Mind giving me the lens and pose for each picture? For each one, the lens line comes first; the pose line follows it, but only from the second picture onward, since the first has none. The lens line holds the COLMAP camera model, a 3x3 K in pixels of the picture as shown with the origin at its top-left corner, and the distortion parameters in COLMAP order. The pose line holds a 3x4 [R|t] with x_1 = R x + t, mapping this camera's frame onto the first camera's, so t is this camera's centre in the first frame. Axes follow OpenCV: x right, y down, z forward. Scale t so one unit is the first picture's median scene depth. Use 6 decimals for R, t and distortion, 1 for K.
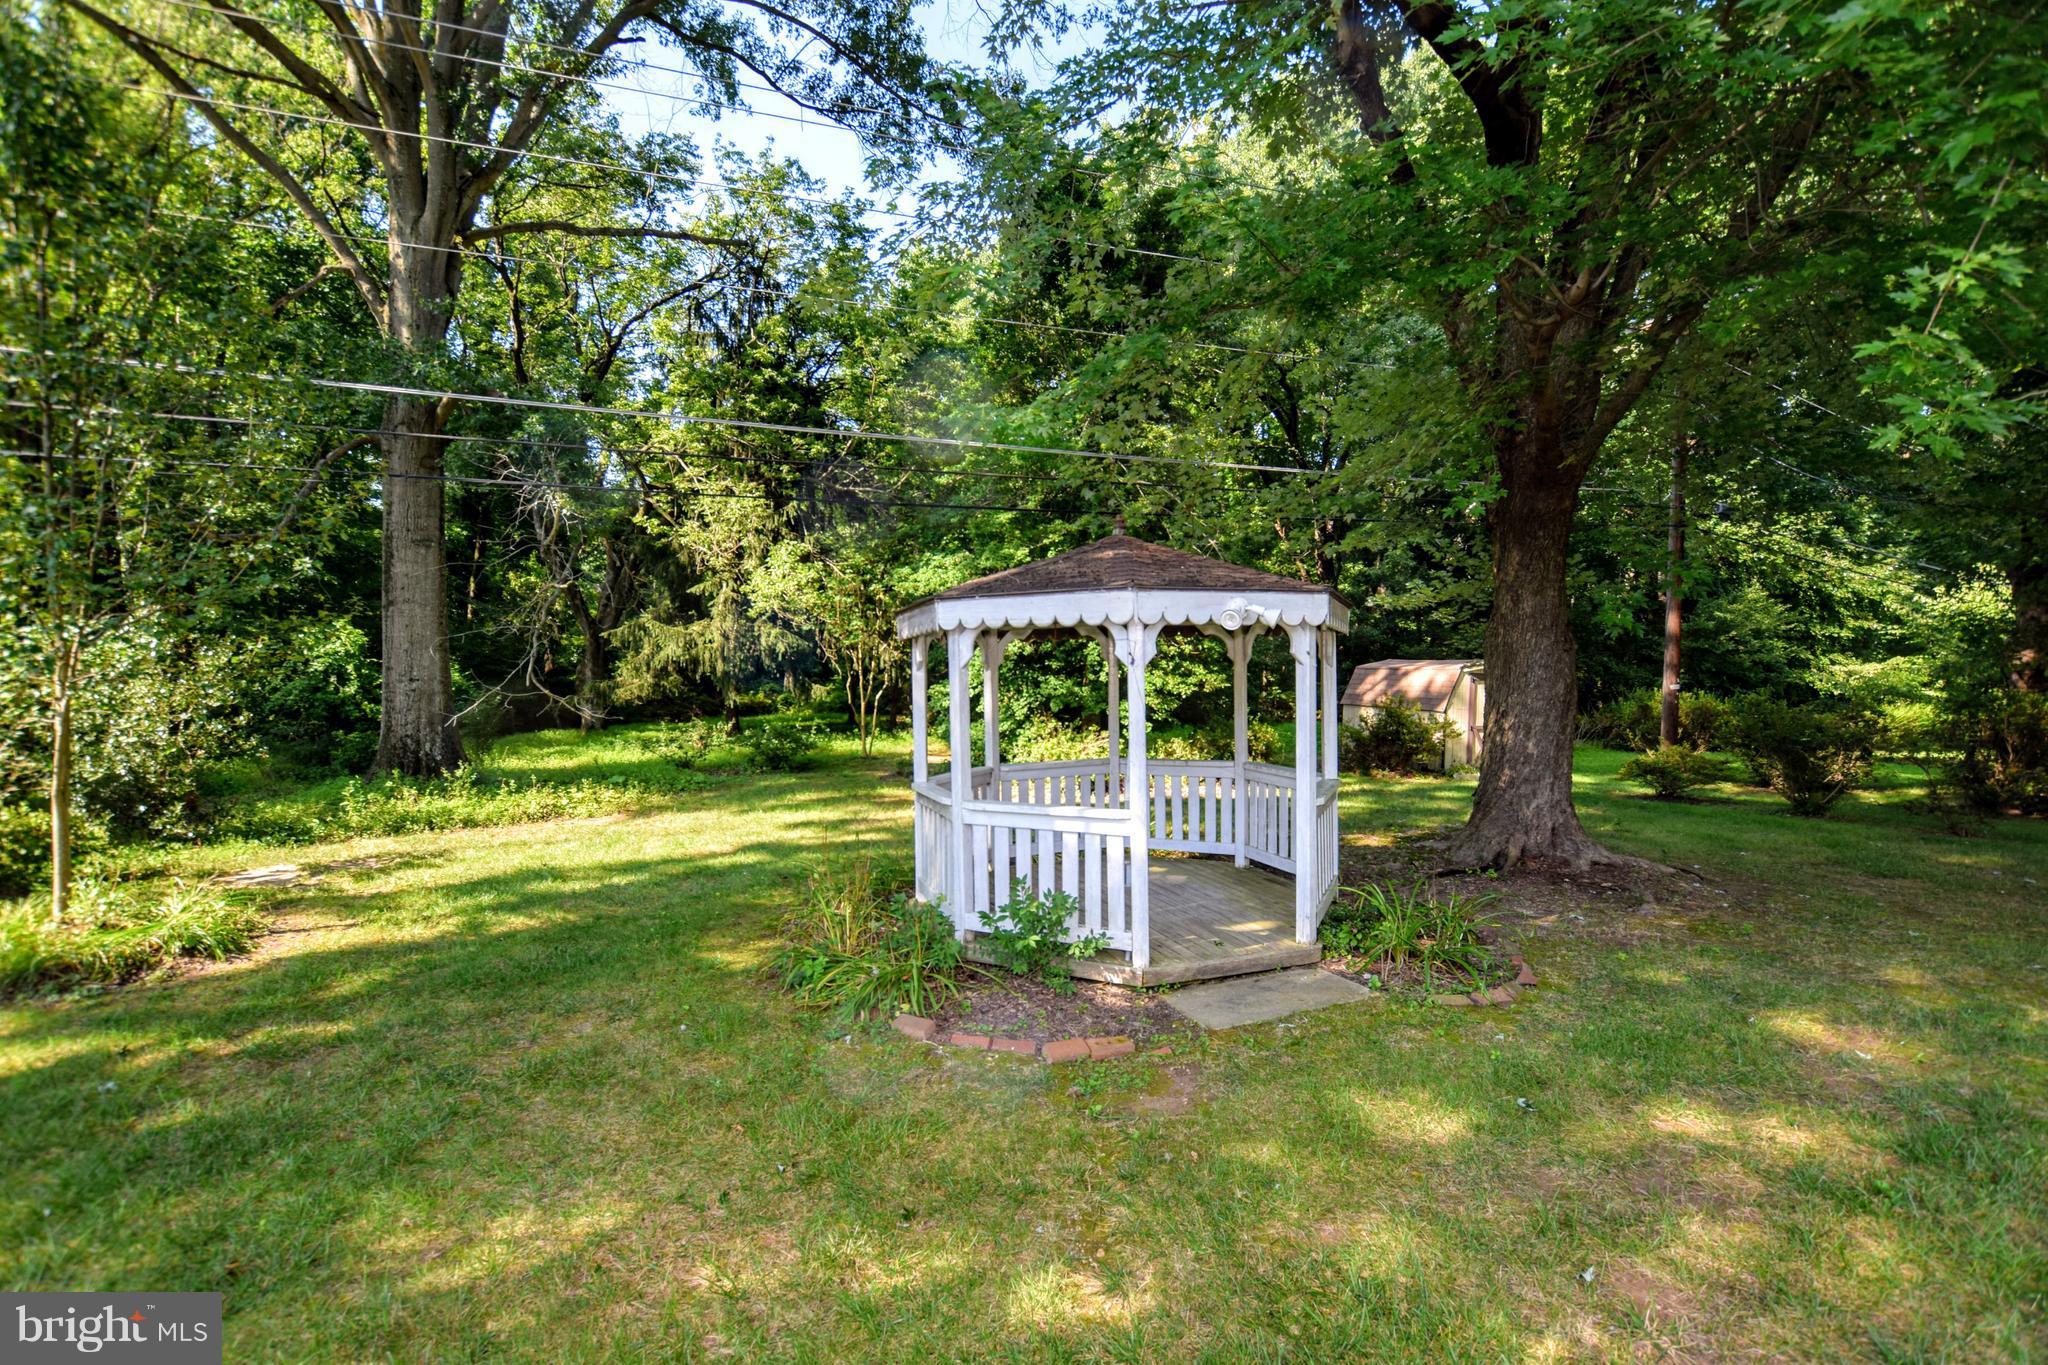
lens RADIAL K [[949.4, 0, 1063.7], [0, 949.4, 673.2], [0, 0, 1]] dist [-0.022172, 0.000699]
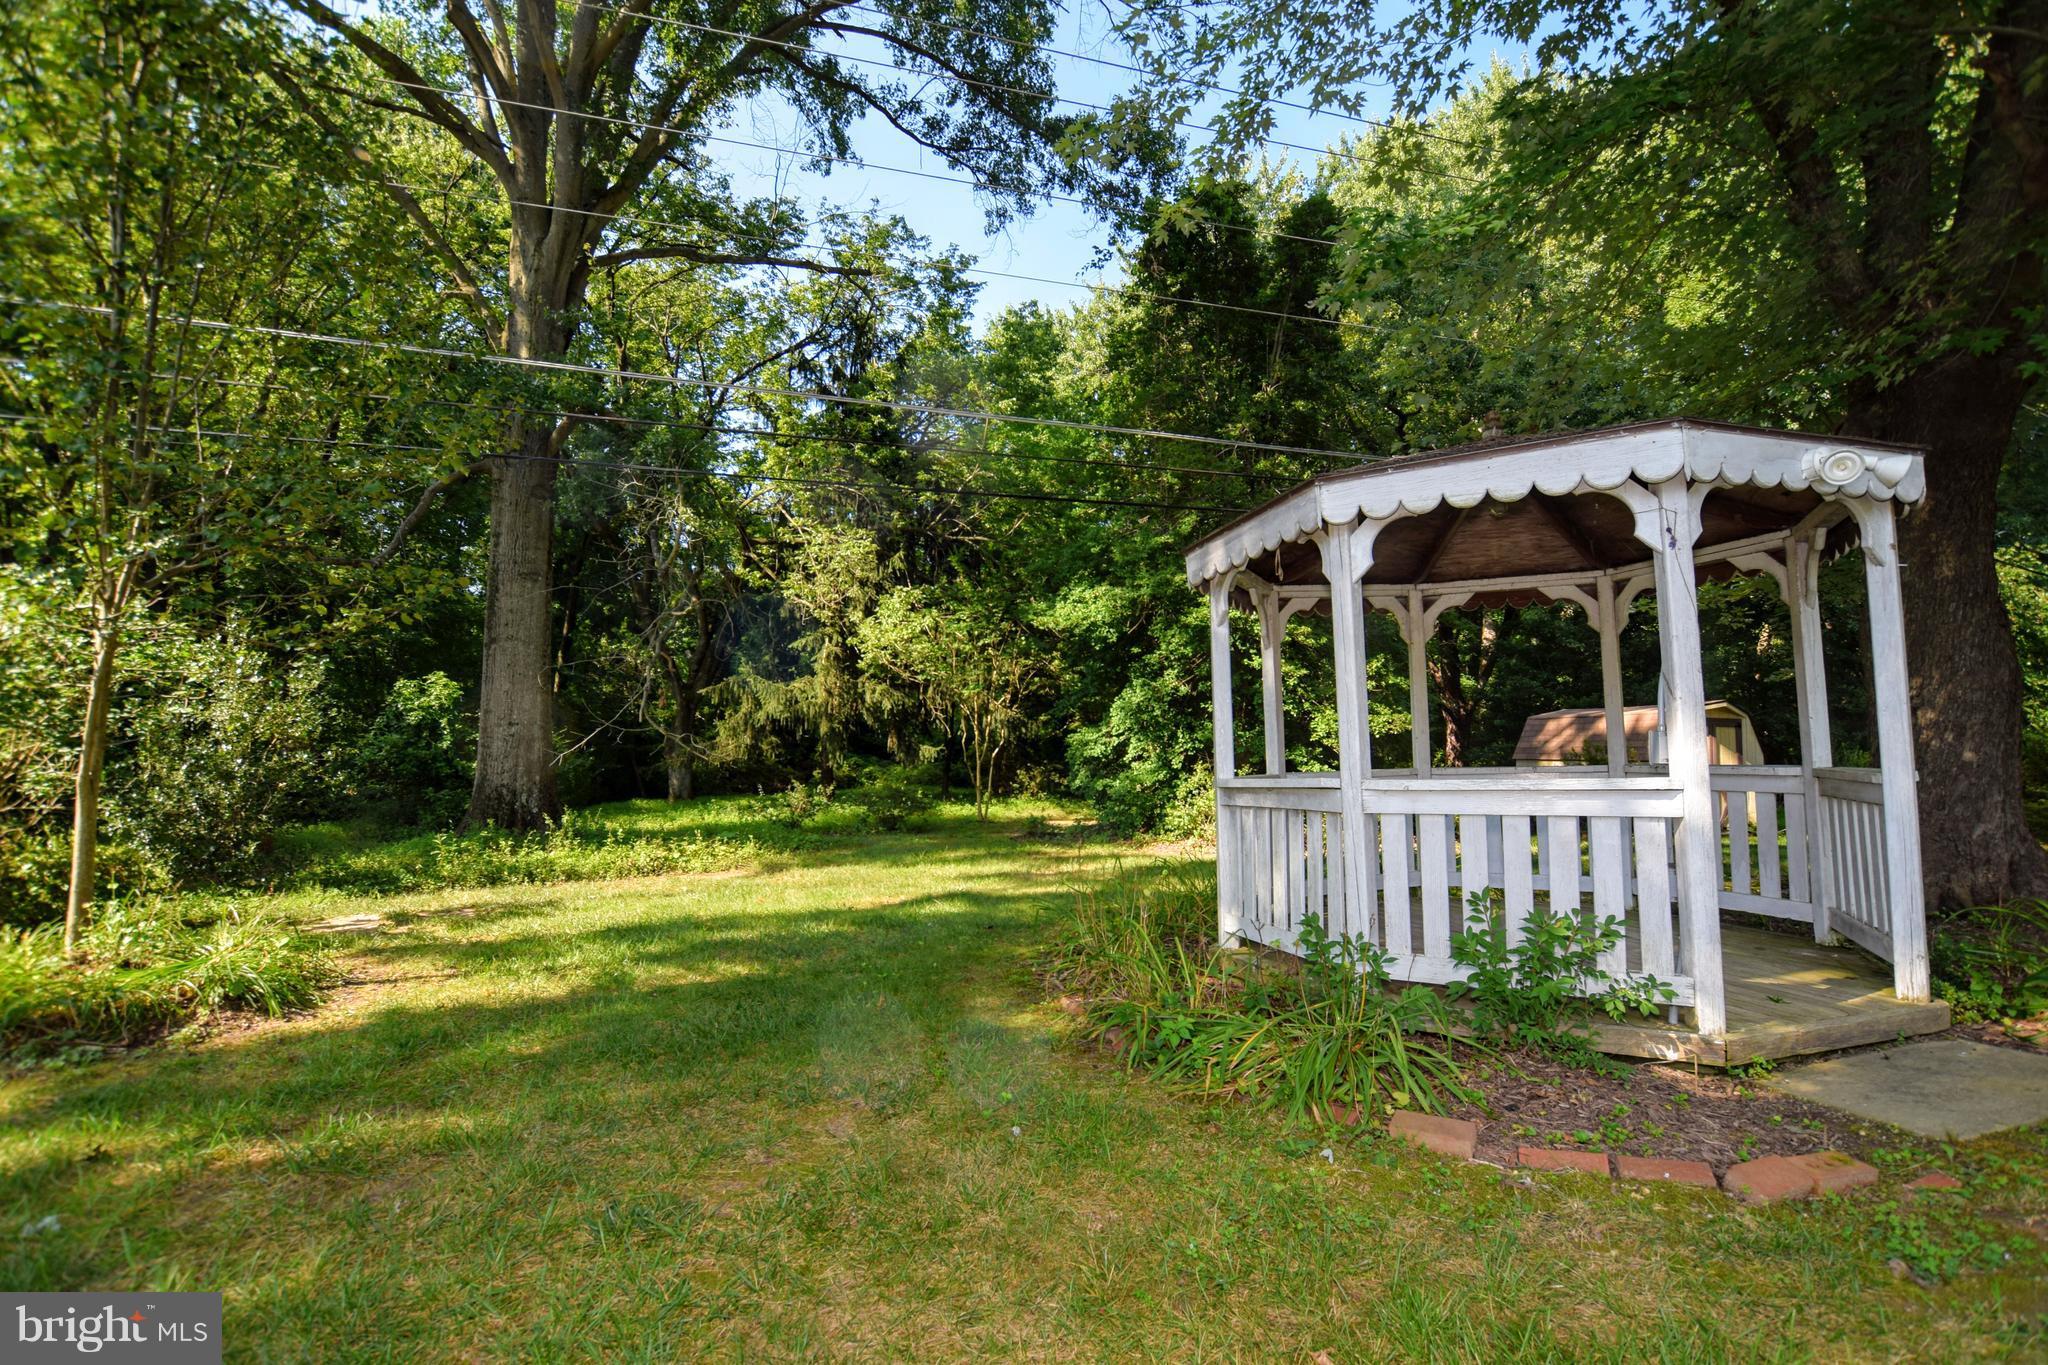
lens RADIAL K [[914.0, 0, 1029.5], [0, 914.0, 688.9], [0, 0, 1]] dist [-0.021369, 0.000777]
pose [[0.997700, -0.009741, -0.067086, -0.110135], [0.003326, 0.995465, -0.095075, 0.048777], [0.067708, 0.094634, 0.993207, 0.129638]]
